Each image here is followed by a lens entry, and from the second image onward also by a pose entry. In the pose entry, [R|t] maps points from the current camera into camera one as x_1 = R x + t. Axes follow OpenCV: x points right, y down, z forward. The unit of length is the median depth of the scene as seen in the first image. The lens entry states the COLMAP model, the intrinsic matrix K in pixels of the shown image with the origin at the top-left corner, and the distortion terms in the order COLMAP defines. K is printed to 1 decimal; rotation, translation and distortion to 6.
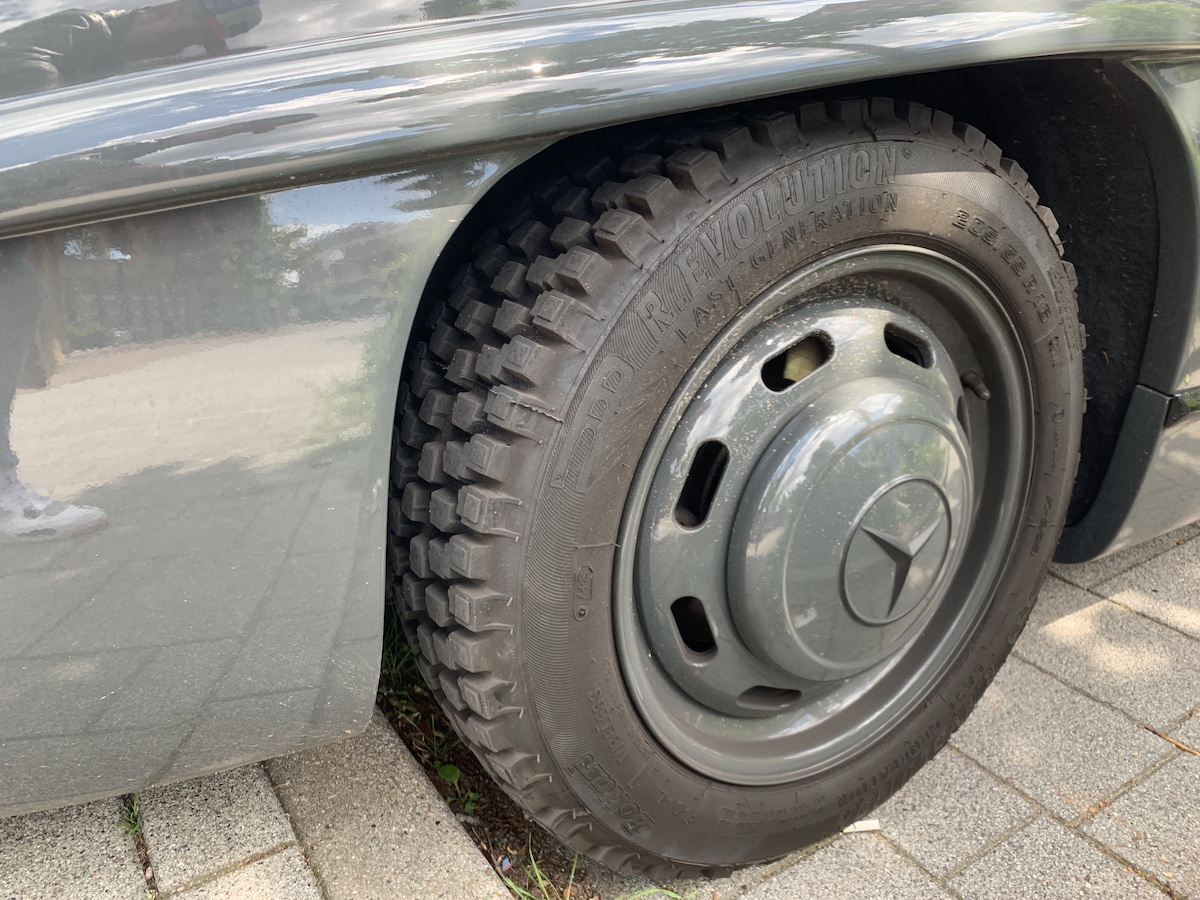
lens RADIAL K [[911.3, 0, 591.2], [0, 911.3, 460.3], [0, 0, 1]] dist [0.029447, -0.025245]
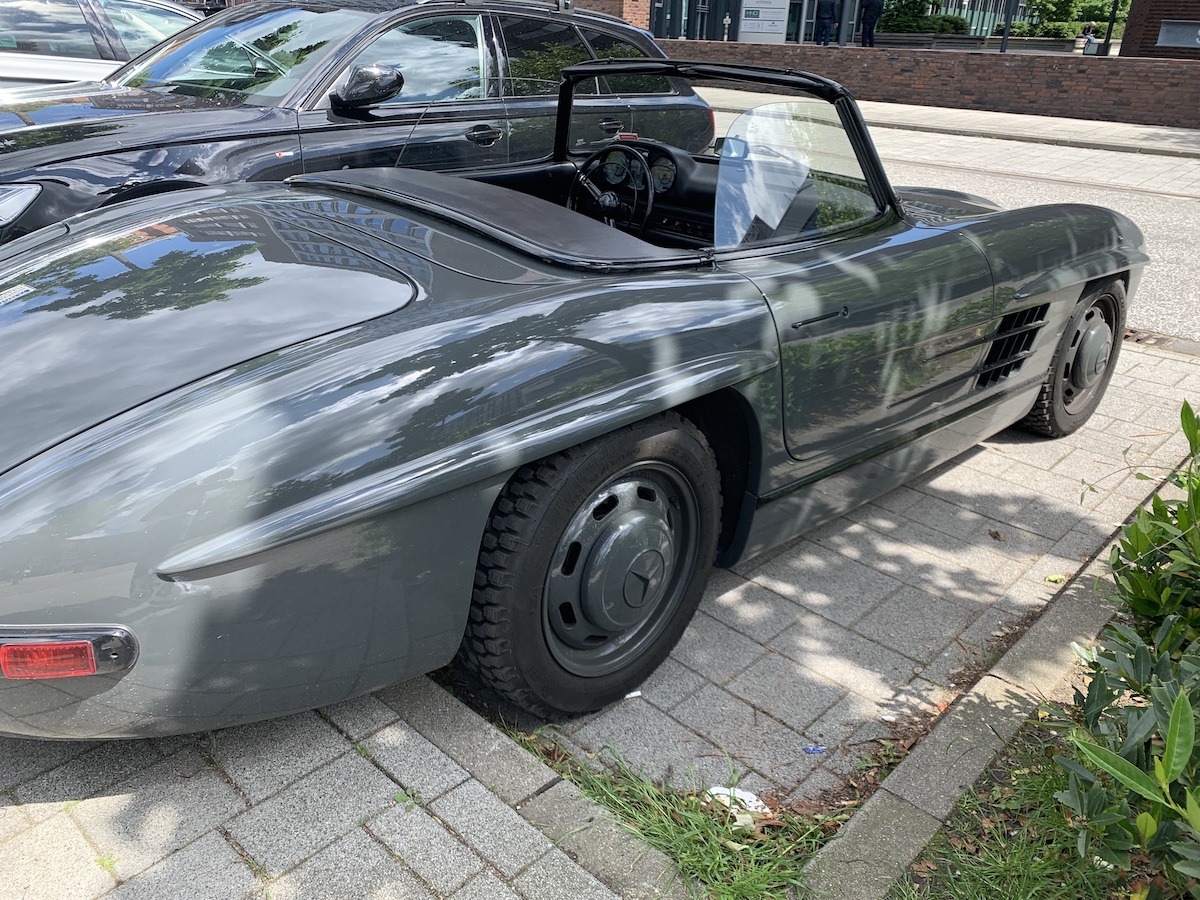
lens RADIAL K [[911.3, 0, 594.6], [0, 911.3, 446.5], [0, 0, 1]] dist [0.029447, -0.025245]
pose [[0.967620, -0.027317, 0.250930, -0.404029], [0.023792, 0.999571, 0.017073, -0.296957], [-0.251288, -0.010550, 0.967855, -1.344765]]
